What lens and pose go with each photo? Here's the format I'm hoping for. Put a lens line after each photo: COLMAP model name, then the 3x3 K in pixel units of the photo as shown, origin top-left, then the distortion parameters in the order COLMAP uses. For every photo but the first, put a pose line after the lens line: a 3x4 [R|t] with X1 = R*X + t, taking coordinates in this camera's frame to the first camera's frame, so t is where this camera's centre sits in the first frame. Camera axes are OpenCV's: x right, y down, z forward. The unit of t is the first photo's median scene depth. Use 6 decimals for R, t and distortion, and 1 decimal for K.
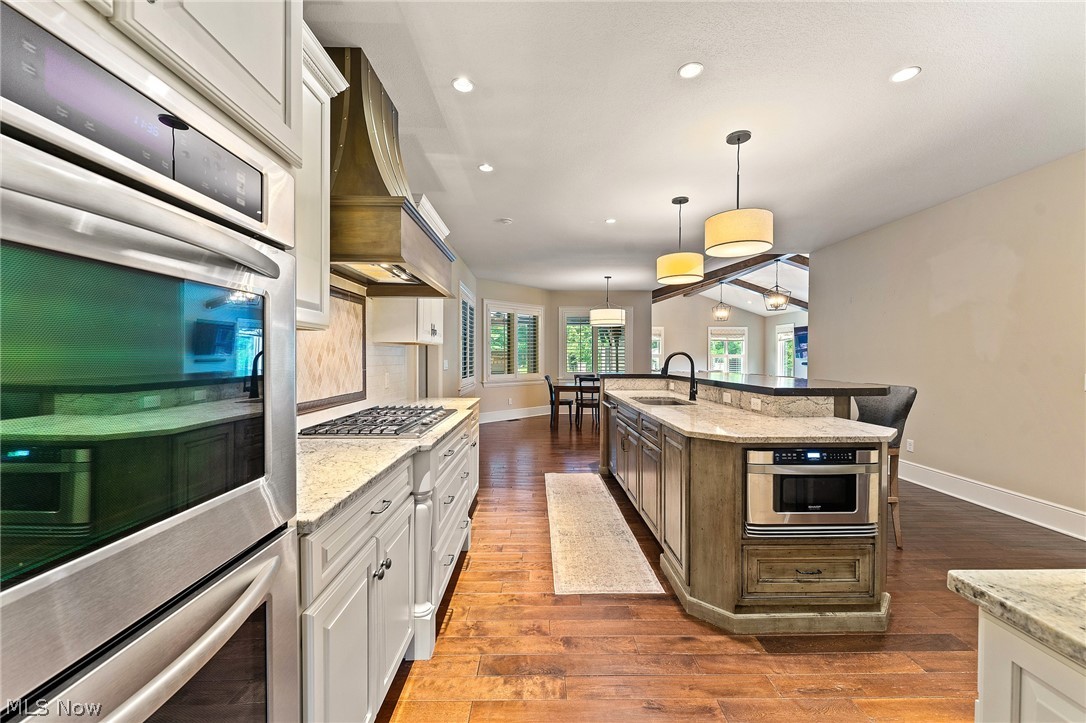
lens RADIAL K [[430.7, 0, 545.3], [0, 430.7, 359.9], [0, 0, 1]] dist [-0.003037, -0.000118]
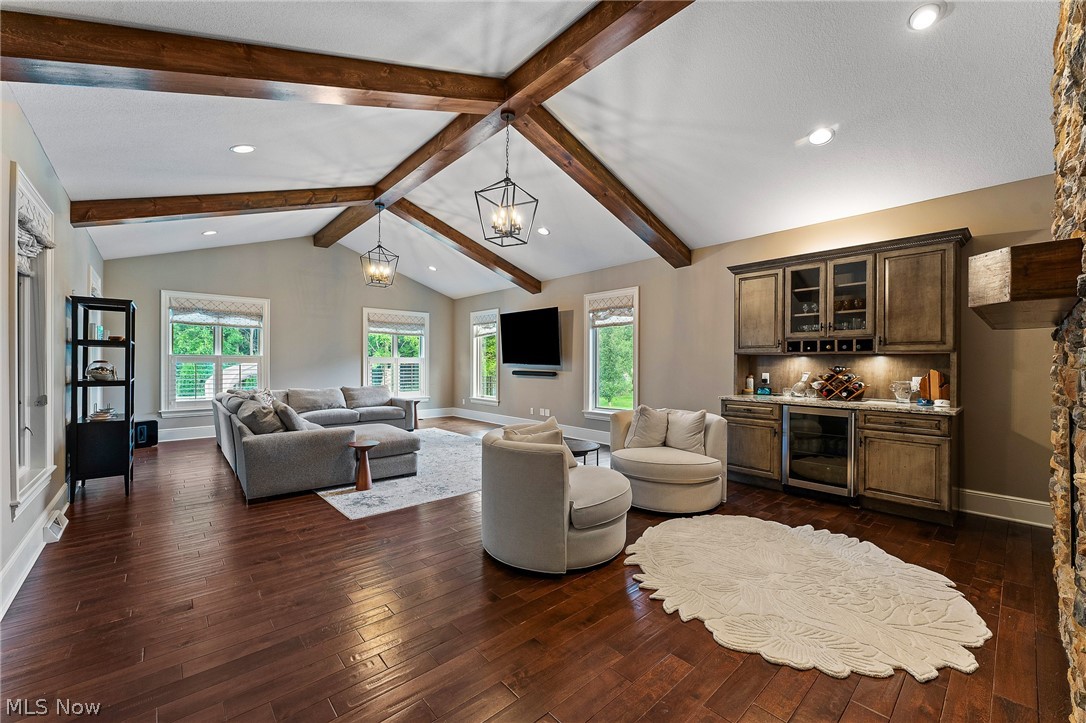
lens RADIAL K [[430.7, 0, 543.2], [0, 430.7, 363.5], [0, 0, 1]] dist [-0.003037, -0.000118]
pose [[0.760014, -0.002105, 0.649904, 0.377634], [0.004168, 0.999990, -0.001634, -0.004961], [-0.649894, 0.003951, 0.760015, 0.832904]]
